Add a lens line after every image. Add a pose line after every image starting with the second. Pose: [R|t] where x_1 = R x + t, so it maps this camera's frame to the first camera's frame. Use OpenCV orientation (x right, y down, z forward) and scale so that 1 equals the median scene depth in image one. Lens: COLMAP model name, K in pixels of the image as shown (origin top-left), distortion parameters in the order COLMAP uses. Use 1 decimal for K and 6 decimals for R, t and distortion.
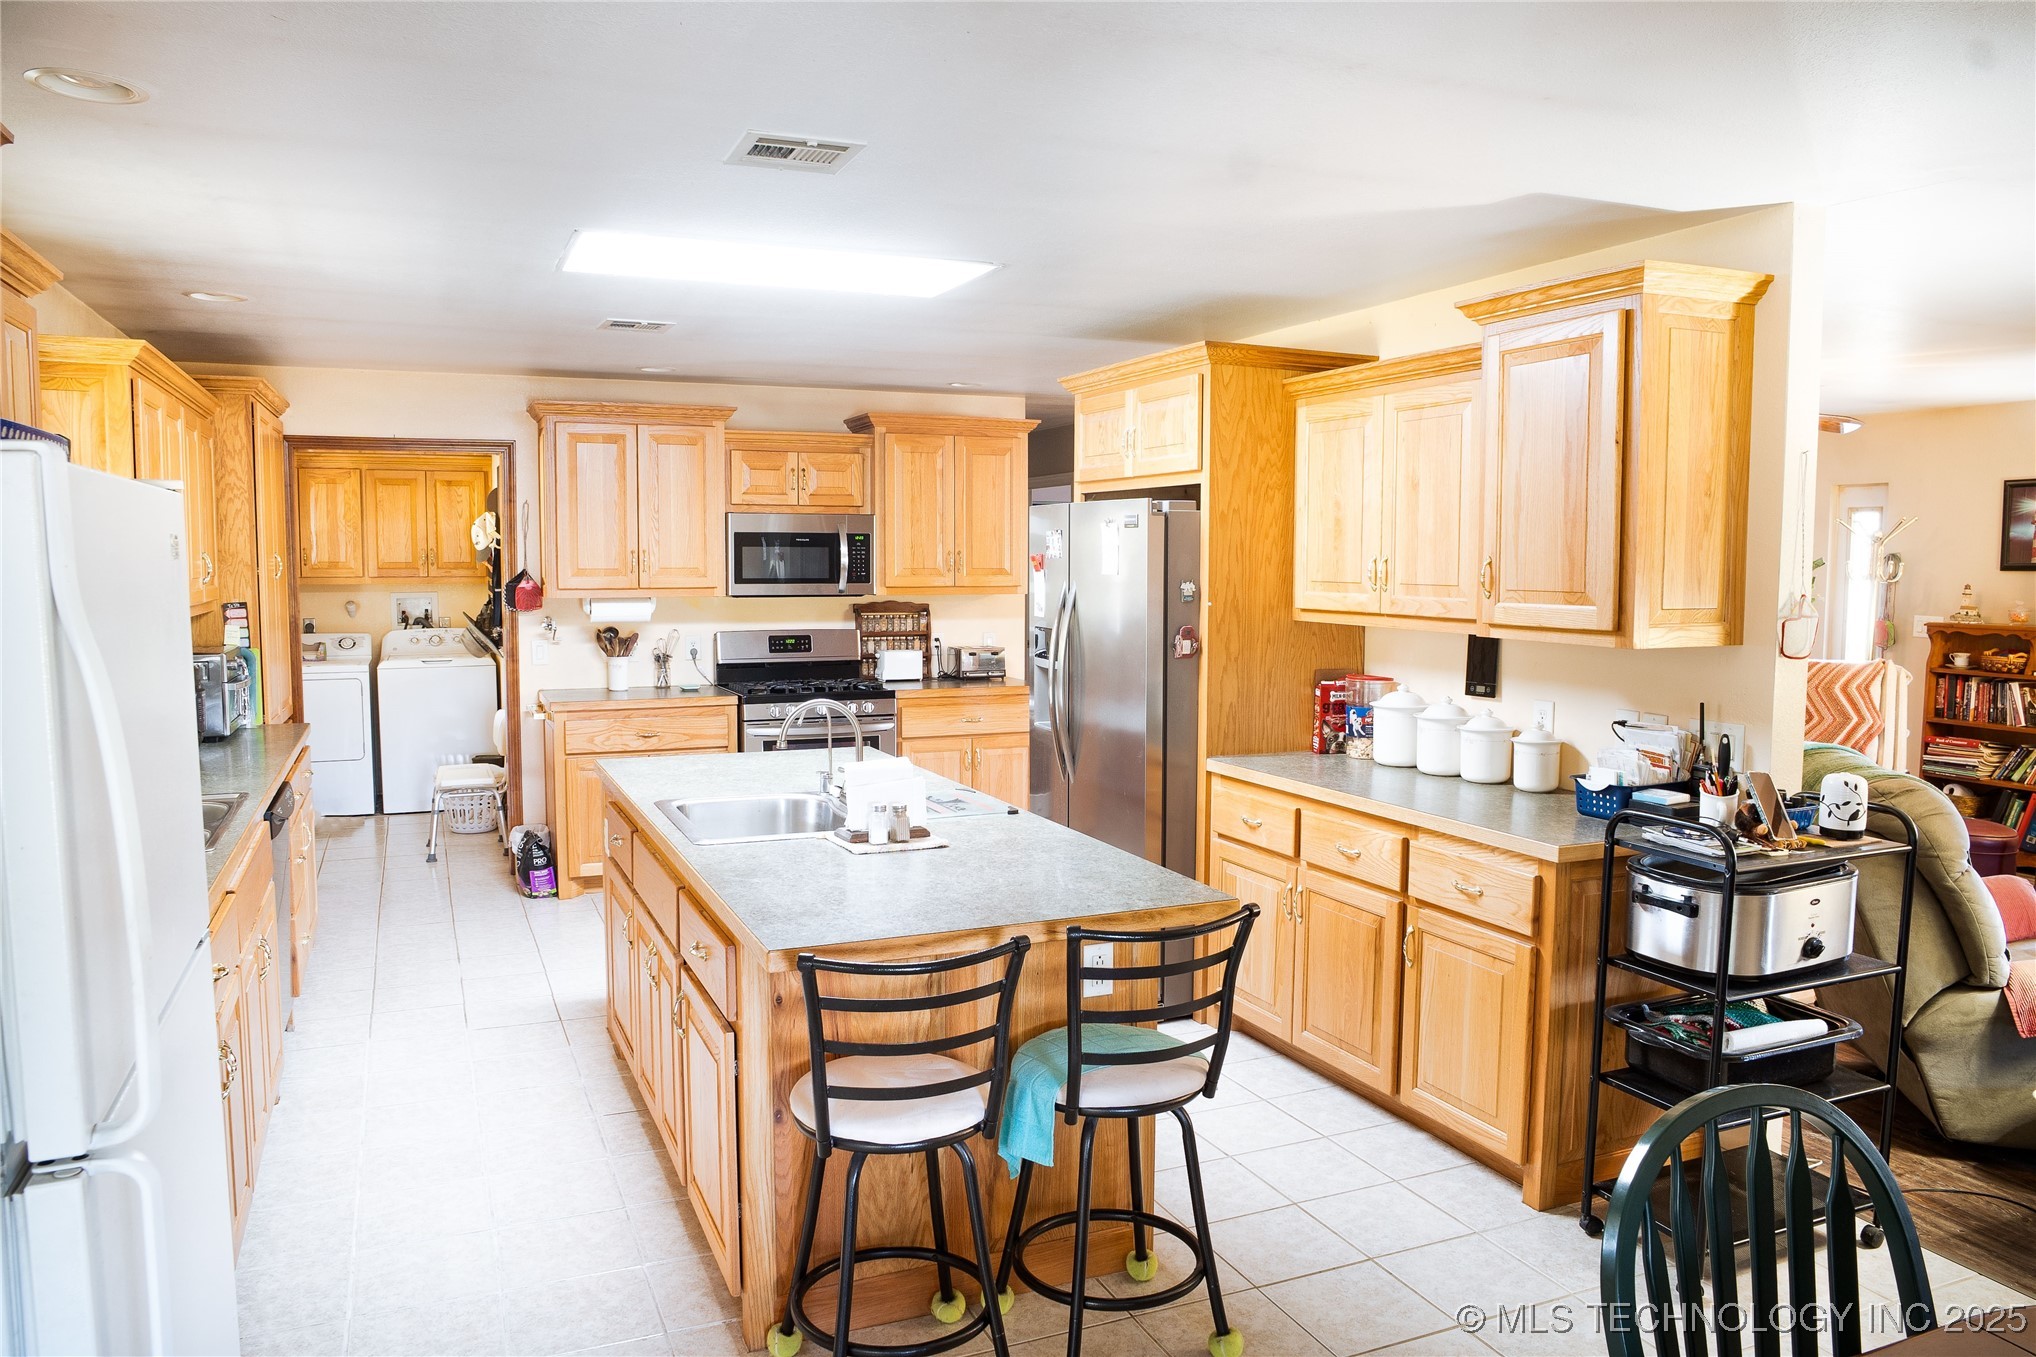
lens RADIAL K [[1422.9, 0, 1021.8], [0, 1422.9, 683.7], [0, 0, 1]] dist [-0.047309, 0.012579]
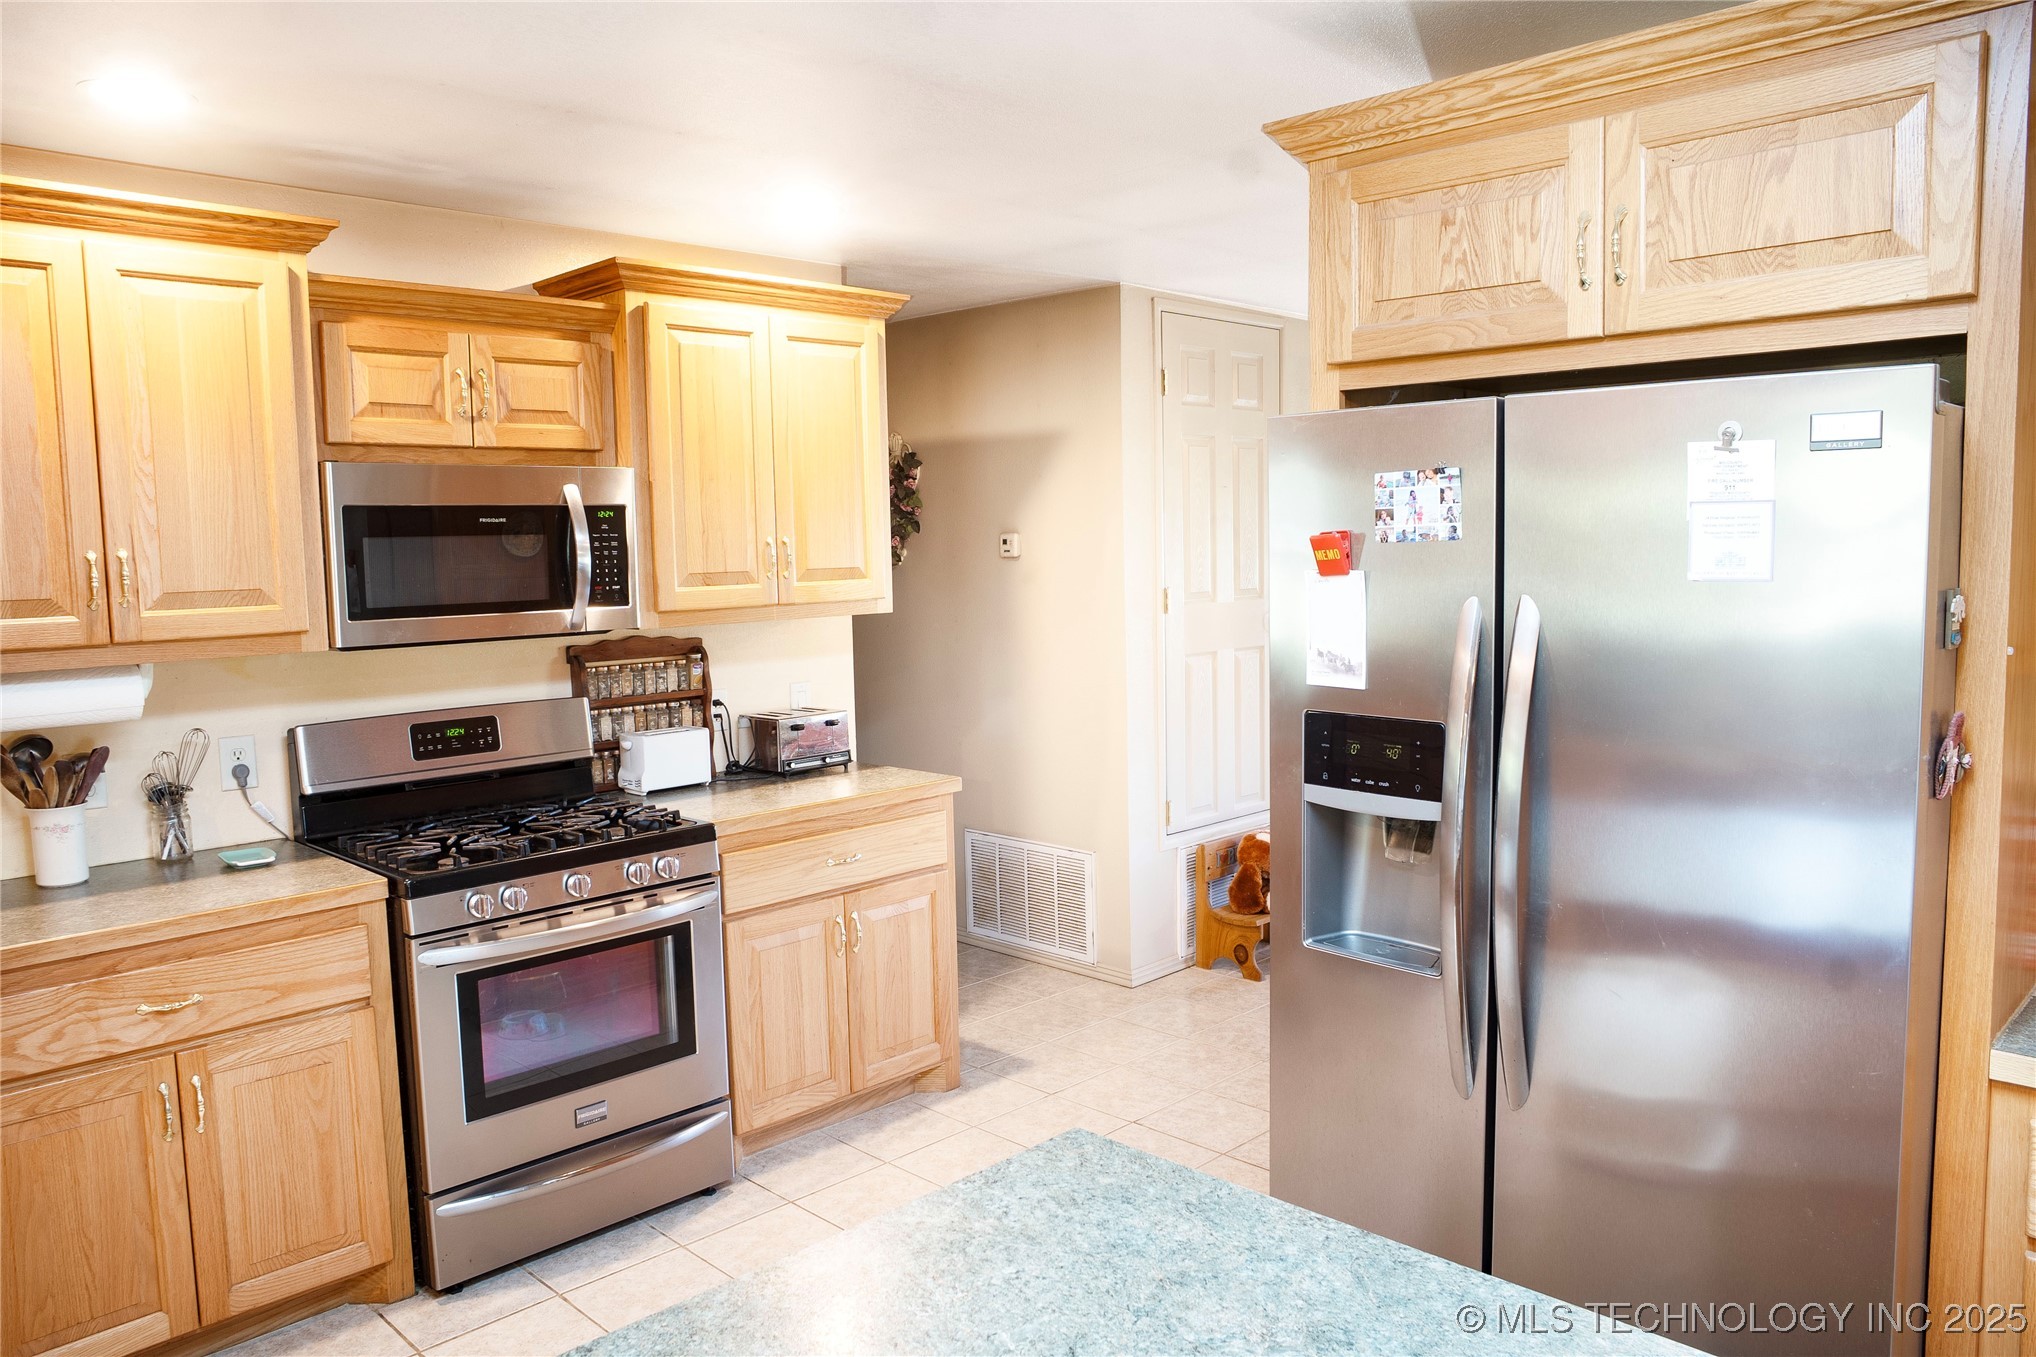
lens RADIAL K [[1422.9, 0, 1016.8], [0, 1422.9, 673.1], [0, 0, 1]] dist [-0.047309, 0.012579]
pose [[0.927851, -0.055069, 0.368864, -0.164260], [0.055074, 0.998427, 0.010524, -0.044889], [-0.368863, 0.010550, 0.929424, 0.490132]]
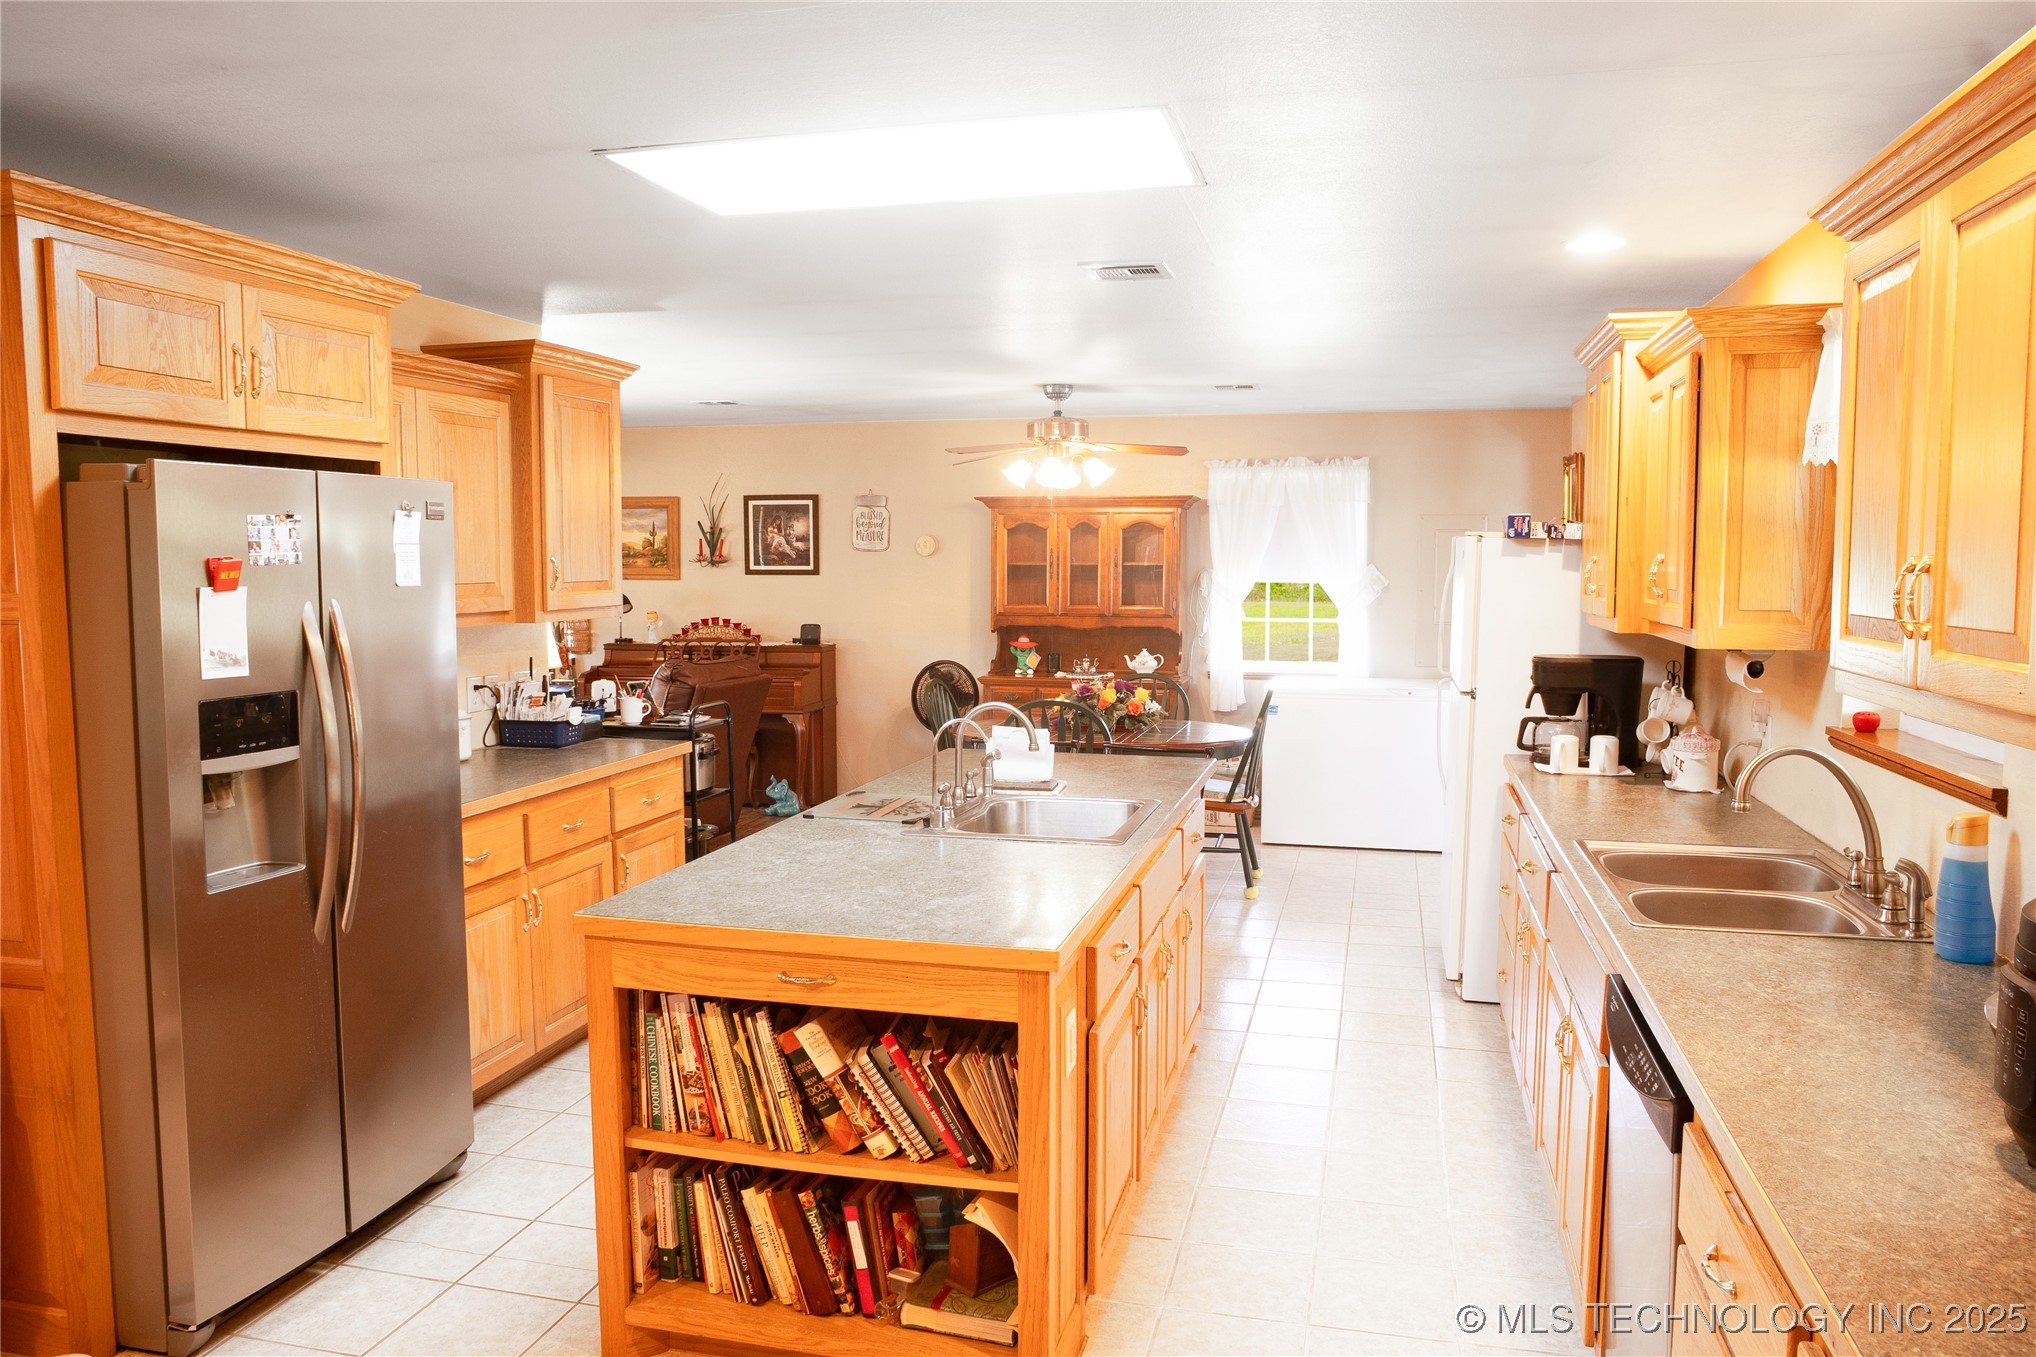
lens RADIAL K [[1422.9, 0, 1017.8], [0, 1422.9, 675.2], [0, 0, 1]] dist [-0.047309, 0.012579]
pose [[-0.787877, -0.056620, 0.613224, -0.395809], [0.050520, 0.986466, 0.155991, -0.084562], [-0.613757, 0.153882, -0.774353, 0.908937]]
